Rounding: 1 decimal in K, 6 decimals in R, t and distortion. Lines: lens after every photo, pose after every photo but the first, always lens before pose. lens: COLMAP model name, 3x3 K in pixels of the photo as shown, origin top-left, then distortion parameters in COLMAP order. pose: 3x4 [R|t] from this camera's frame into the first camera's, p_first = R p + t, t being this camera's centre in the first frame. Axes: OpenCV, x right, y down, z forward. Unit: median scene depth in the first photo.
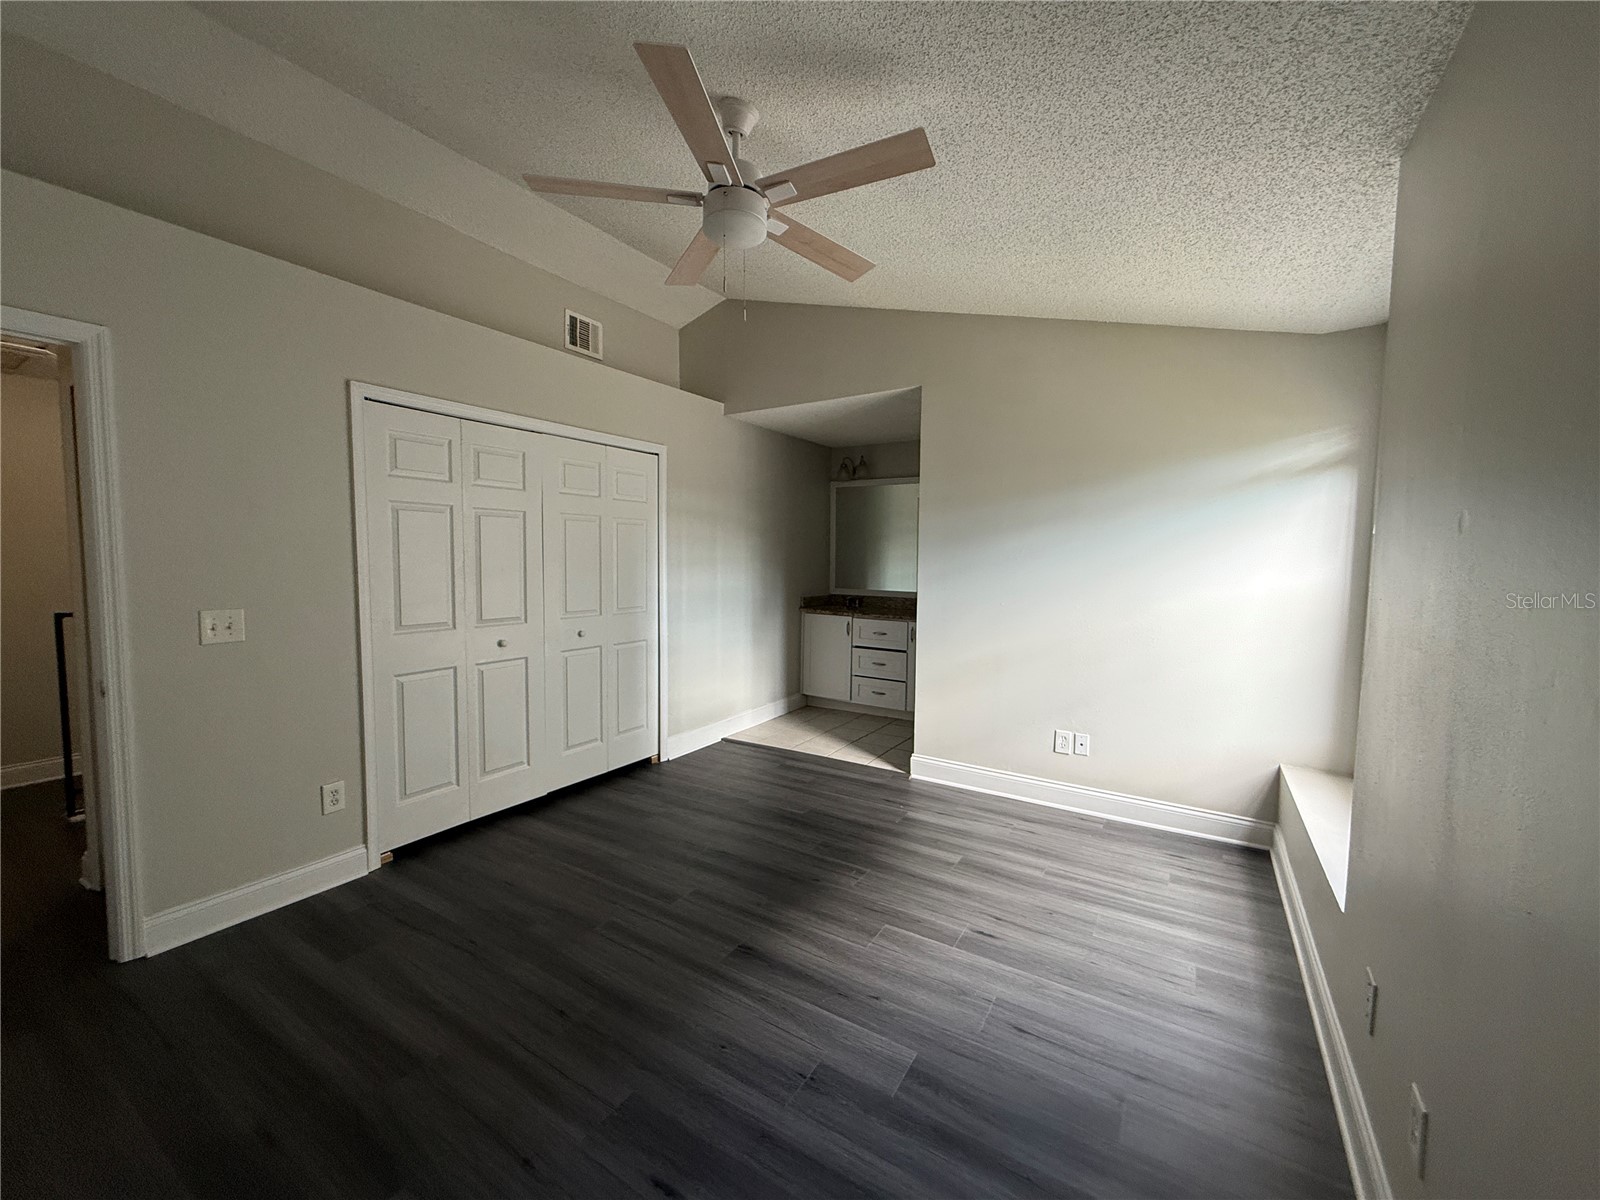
lens RADIAL K [[641.0, 0, 791.7], [0, 641.0, 596.7], [0, 0, 1]] dist [-0.000890, -0.000378]
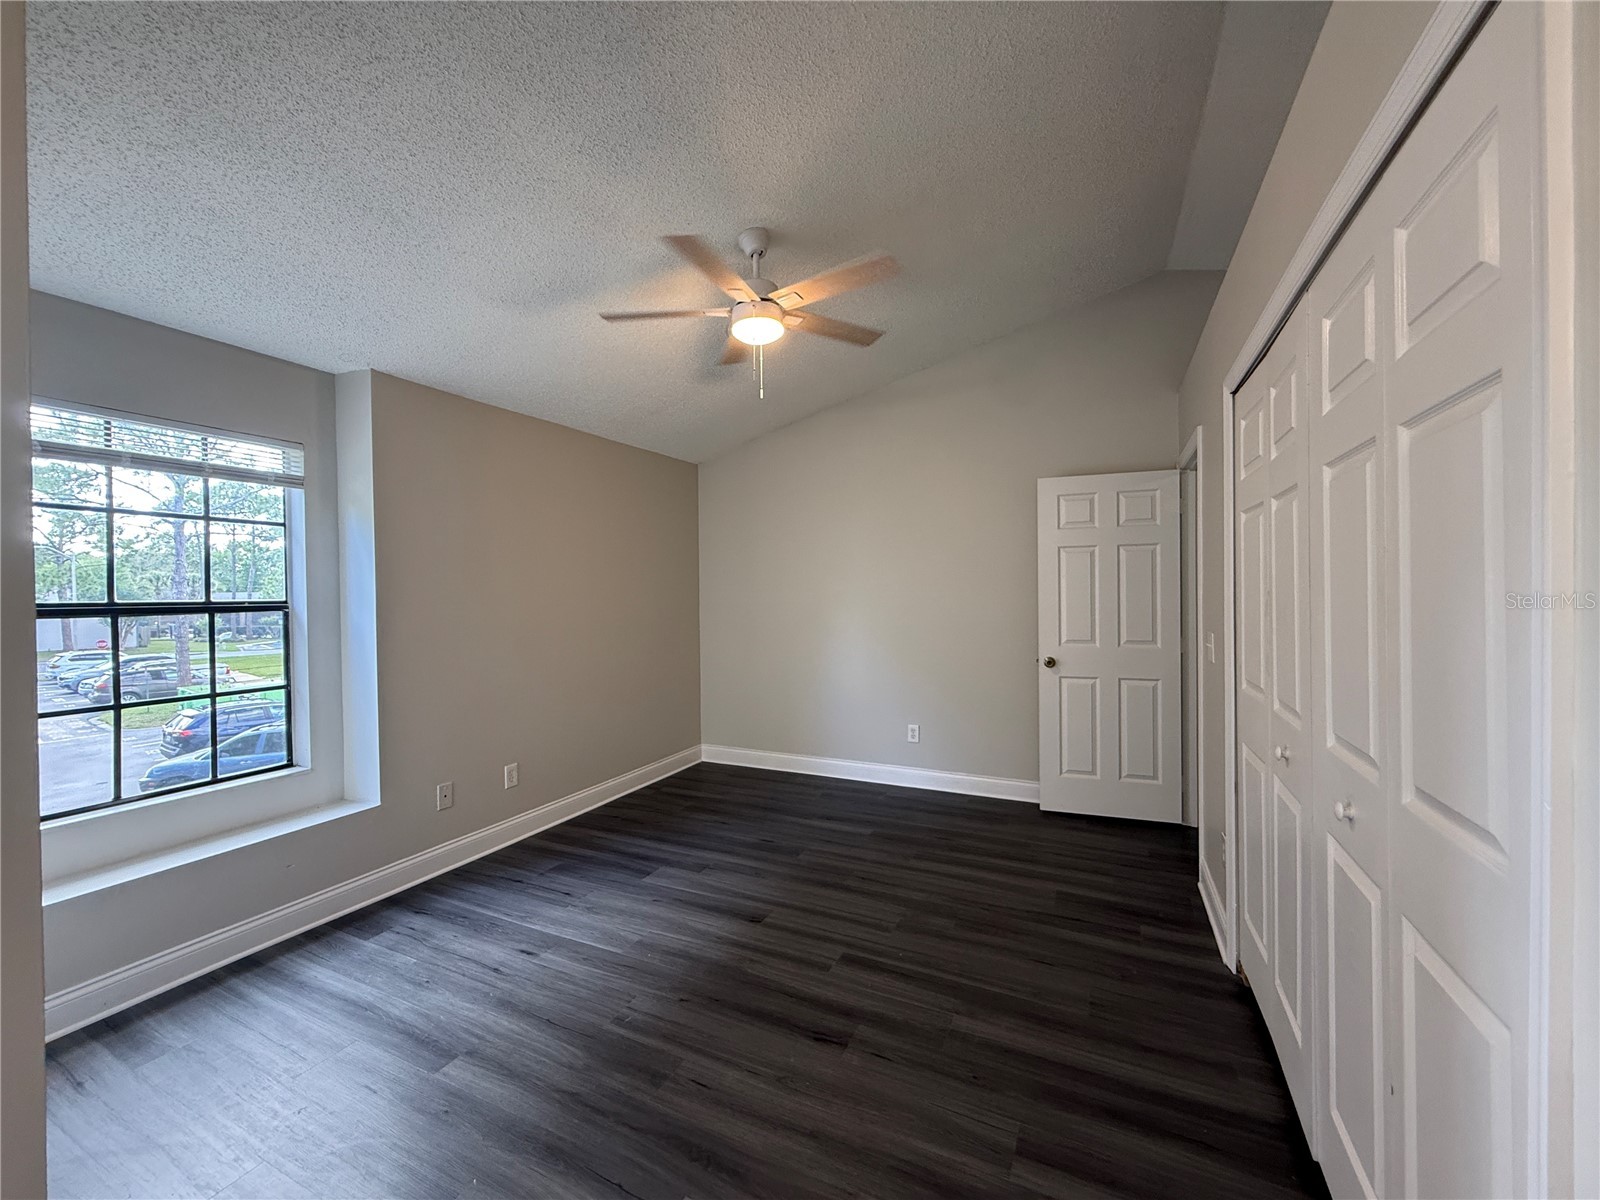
lens RADIAL K [[641.0, 0, 791.7], [0, 641.0, 596.7], [0, 0, 1]] dist [-0.000890, -0.000378]
pose [[-0.993434, 0.003116, -0.114366, -0.004138], [-0.005230, 0.997347, 0.072604, -0.102645], [0.114289, 0.072726, -0.990782, 1.694523]]
